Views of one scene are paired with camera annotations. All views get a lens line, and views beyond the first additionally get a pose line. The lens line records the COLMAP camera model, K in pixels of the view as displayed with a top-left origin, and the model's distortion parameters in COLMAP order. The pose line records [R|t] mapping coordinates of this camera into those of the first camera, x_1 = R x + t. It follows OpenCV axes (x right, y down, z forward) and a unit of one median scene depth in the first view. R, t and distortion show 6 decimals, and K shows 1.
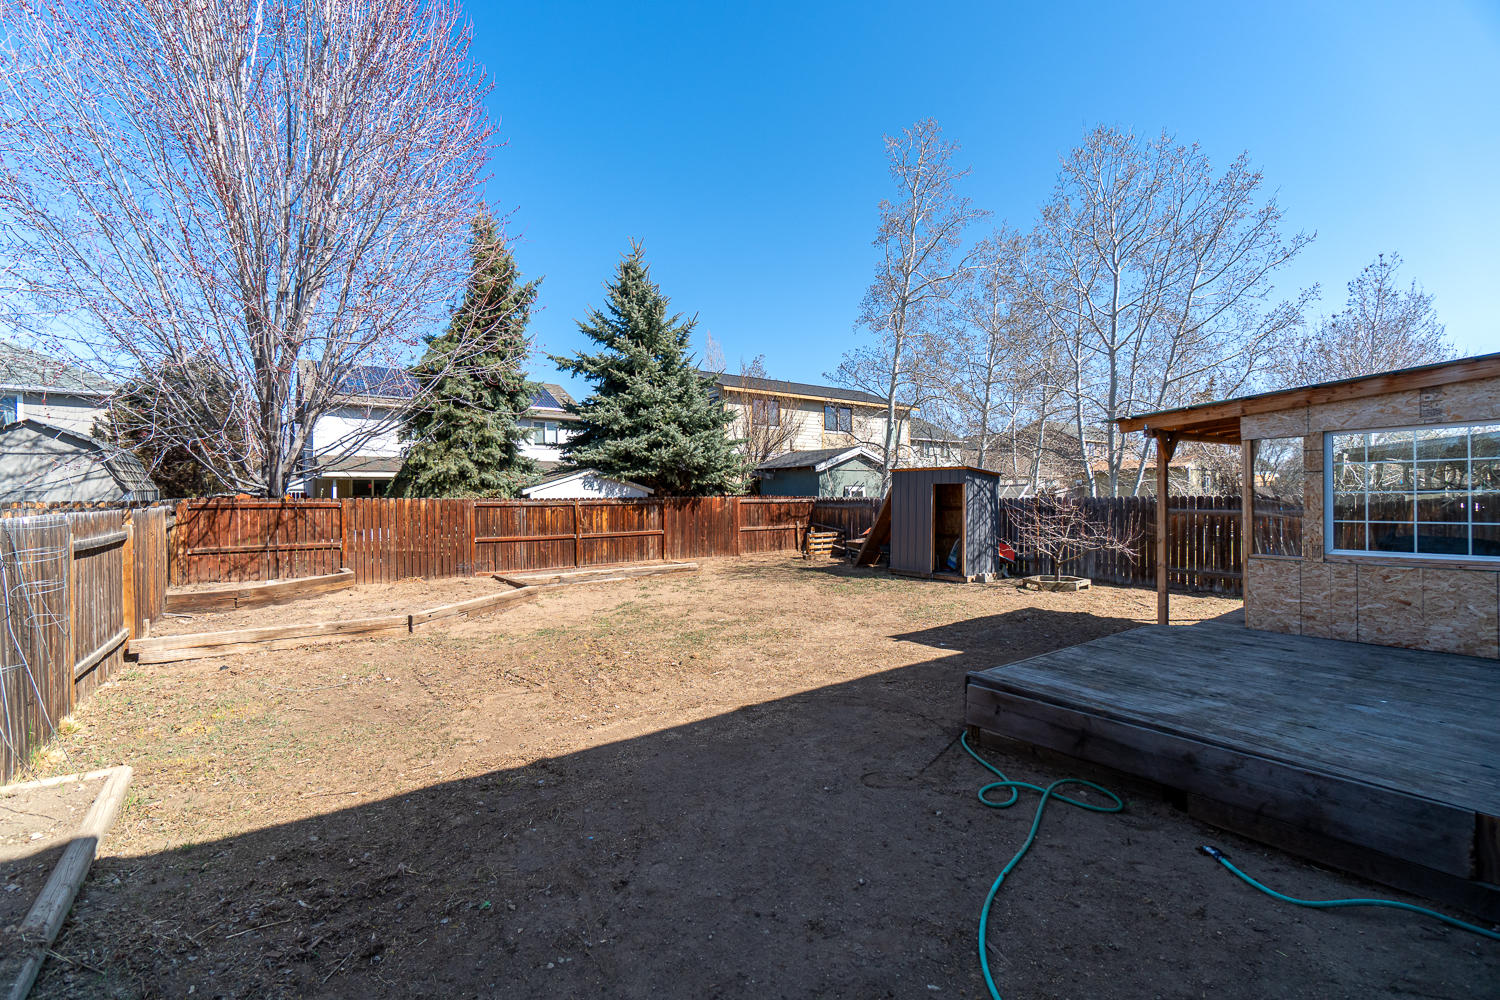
lens RADIAL K [[649.3, 0, 751.2], [0, 649.3, 480.7], [0, 0, 1]] dist [-0.003932, -0.000070]
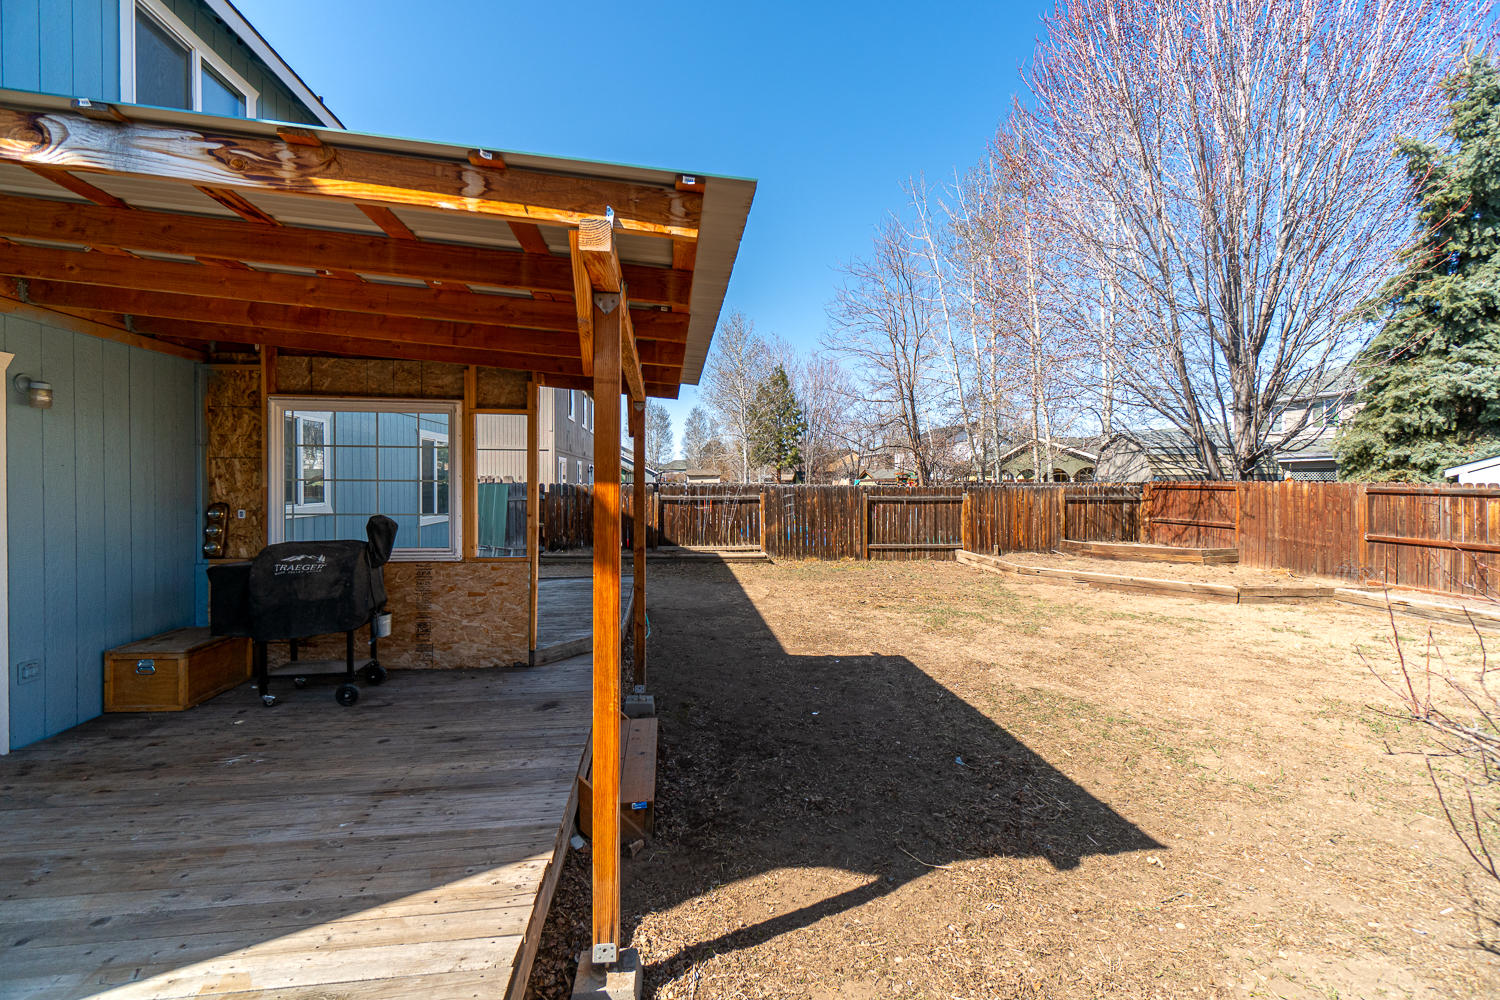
lens RADIAL K [[642.8, 0, 749.7], [0, 642.8, 498.3], [0, 0, 1]] dist [-0.003468, -0.000680]
pose [[-0.505256, 0.026862, -0.862551, 0.643432], [0.022437, 0.999586, 0.017987, 0.018104], [0.862678, -0.010265, -0.505650, 0.832138]]
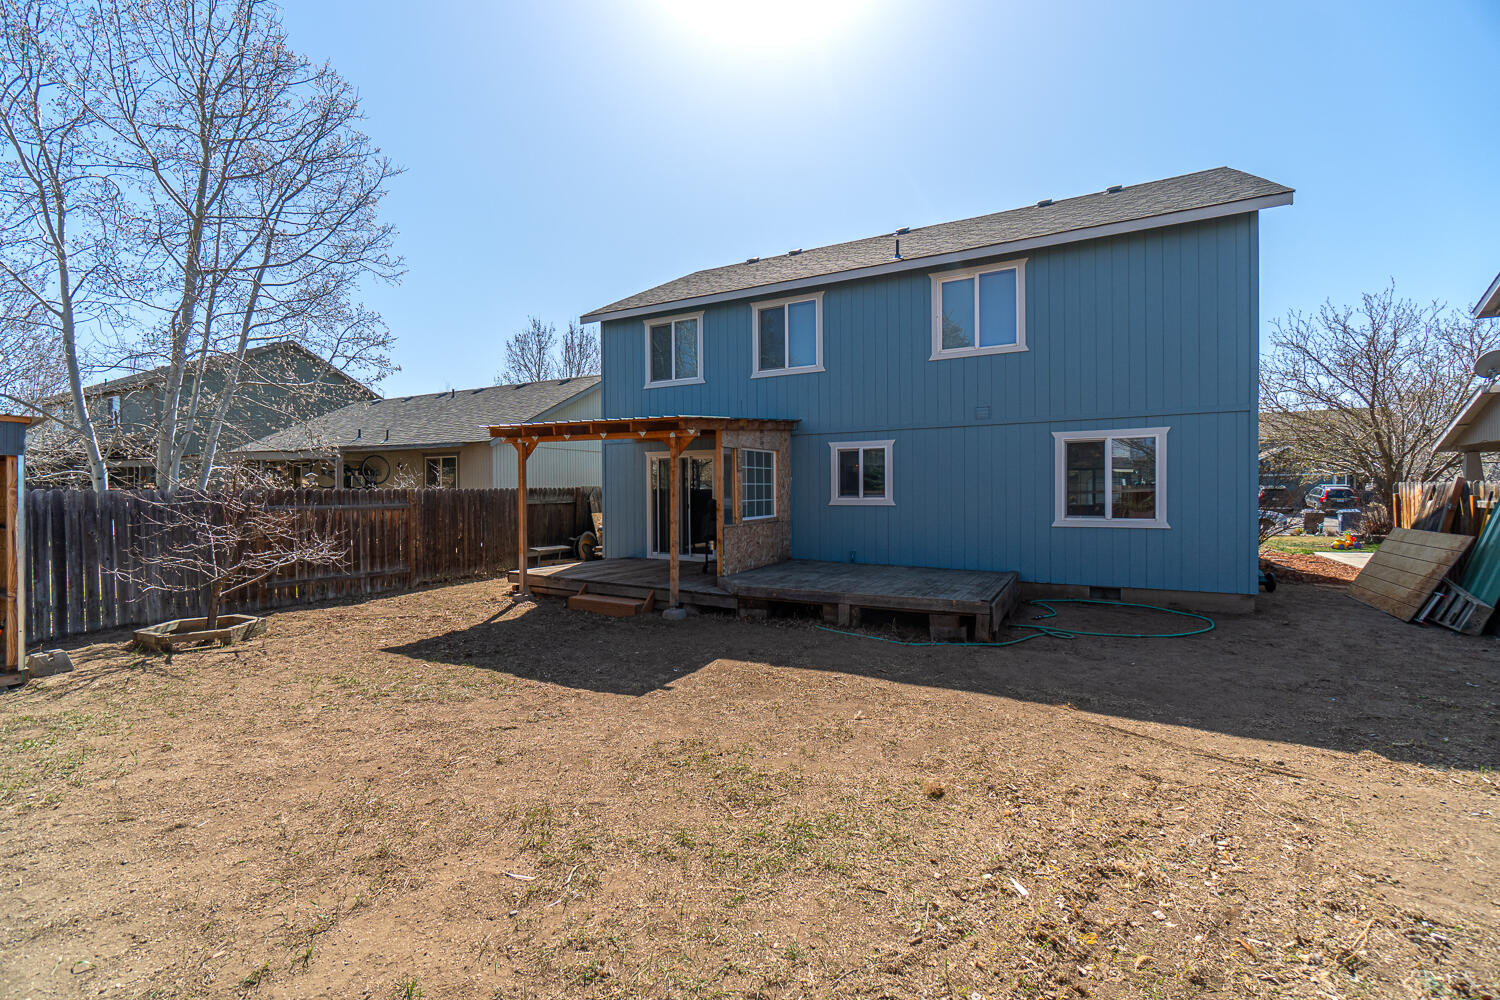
lens RADIAL K [[642.8, 0, 749.7], [0, 642.8, 498.3], [0, 0, 1]] dist [-0.003468, -0.000680]
pose [[-0.429927, -0.001221, 0.902863, -0.276667], [-0.013877, 0.999890, -0.005256, 0.029157], [-0.902757, -0.014788, -0.429897, 0.771190]]
